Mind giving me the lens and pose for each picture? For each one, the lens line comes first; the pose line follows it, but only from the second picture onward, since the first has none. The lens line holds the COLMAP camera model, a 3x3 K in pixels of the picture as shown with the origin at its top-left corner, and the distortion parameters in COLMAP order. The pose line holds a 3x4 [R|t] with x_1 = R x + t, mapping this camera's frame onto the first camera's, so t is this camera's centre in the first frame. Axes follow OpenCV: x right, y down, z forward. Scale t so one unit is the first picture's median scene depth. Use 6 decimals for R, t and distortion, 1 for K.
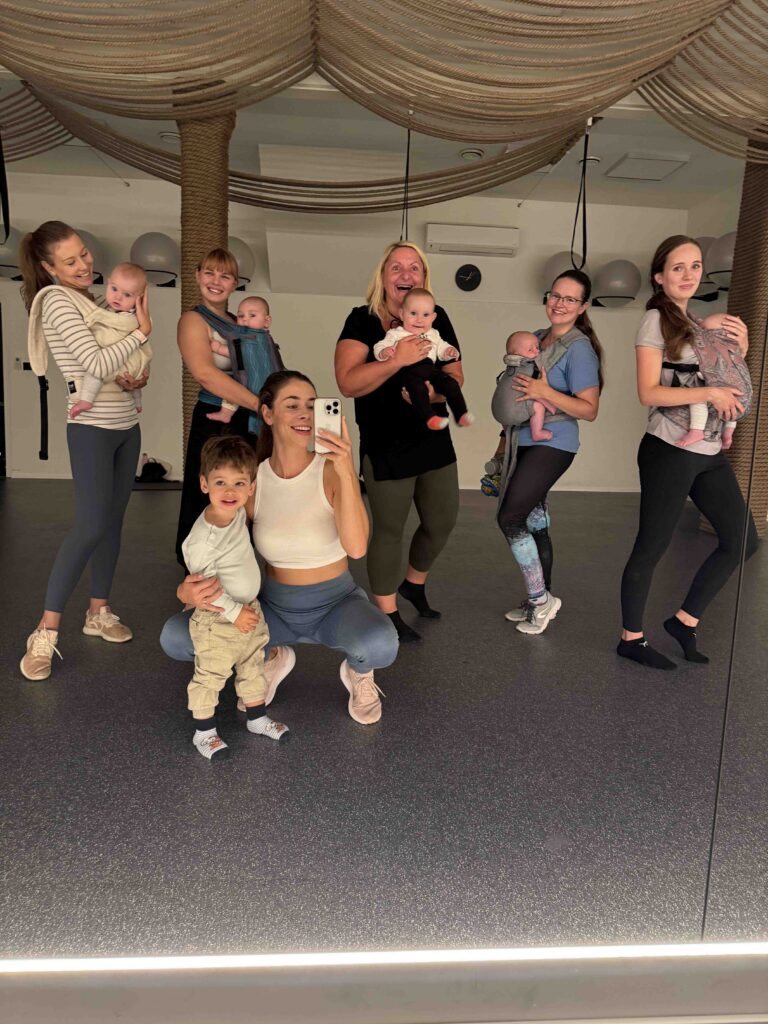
lens RADIAL K [[712.1, 0, 394.7], [0, 712.1, 512.0], [0, 0, 1]] dist [0.012513, -0.024742]
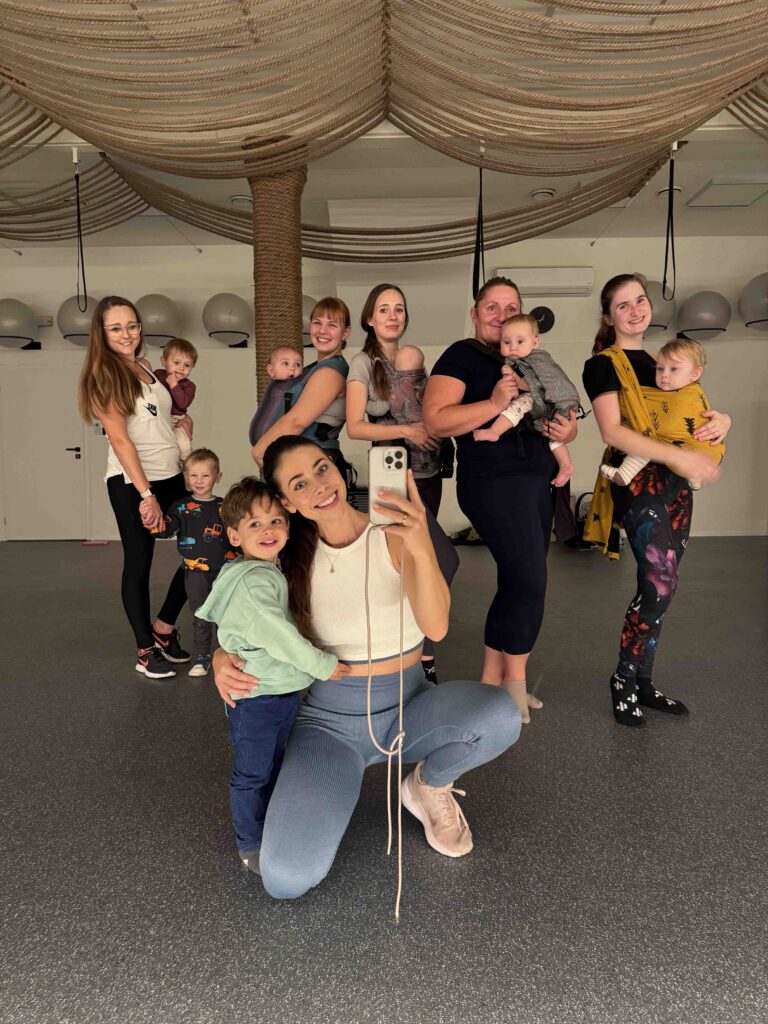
lens RADIAL K [[713.8, 0, 390.5], [0, 713.8, 516.9], [0, 0, 1]] dist [-0.001713, -0.006077]
pose [[0.994620, -0.035229, -0.097420, -0.042454], [0.028339, 0.997058, -0.071221, 0.000441], [0.099643, 0.068077, 0.992692, 0.089518]]
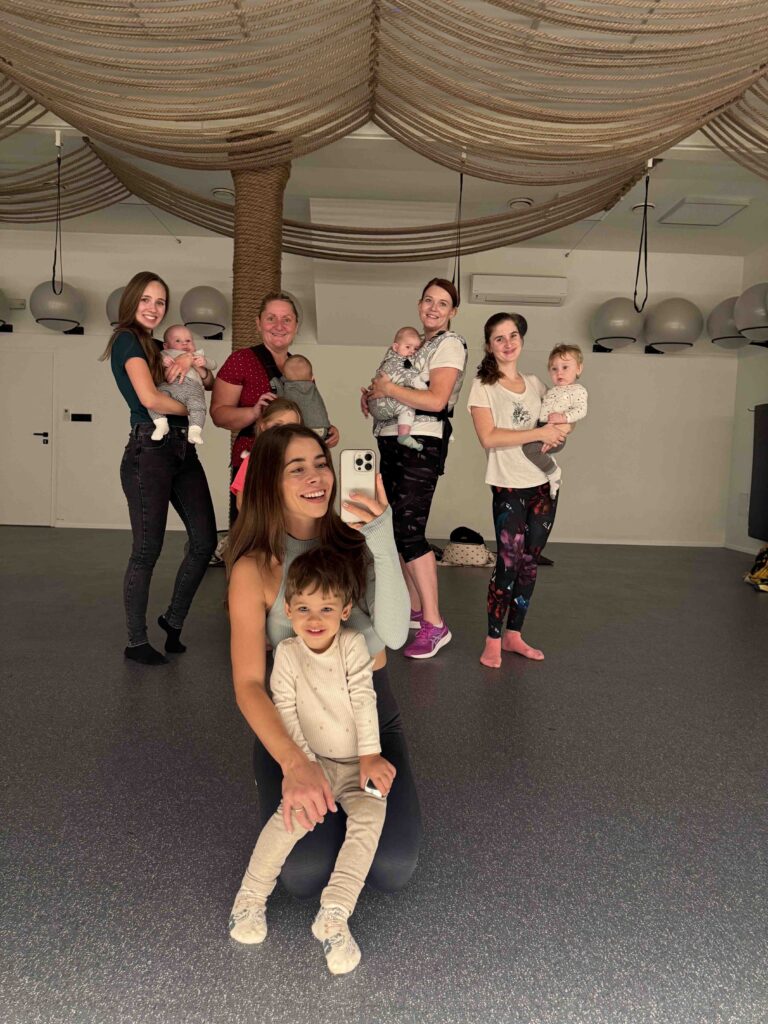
lens RADIAL K [[711.9, 0, 384.0], [0, 711.9, 512.0], [0, 0, 1]] dist [0.000517, -0.008499]
pose [[0.998161, 0.003145, -0.060534, -0.045599], [-0.008020, 0.996725, -0.080470, 0.014408], [0.060083, 0.080808, 0.994917, 0.077825]]
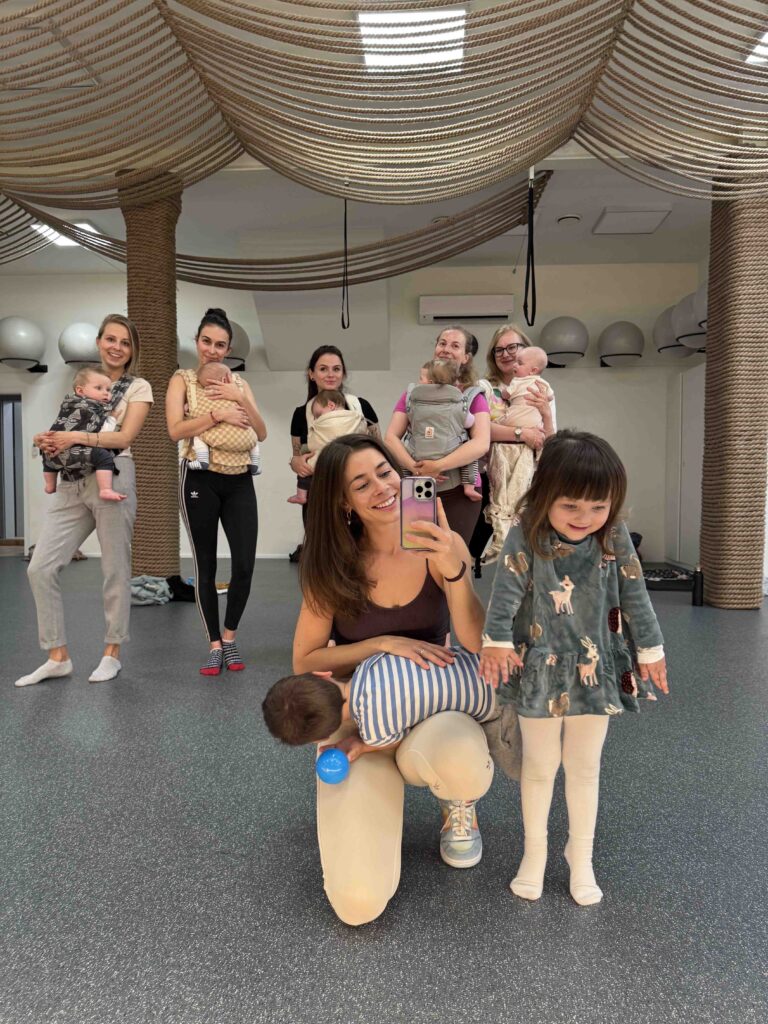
lens RADIAL K [[718.8, 0, 384.0], [0, 718.8, 512.0], [0, 0, 1]] dist [-0.007334, -0.004917]
pose [[0.989652, -0.024910, -0.141310, 0.322202], [0.008093, 0.992939, -0.118353, 0.032494], [0.143260, 0.115985, 0.982865, 0.105549]]
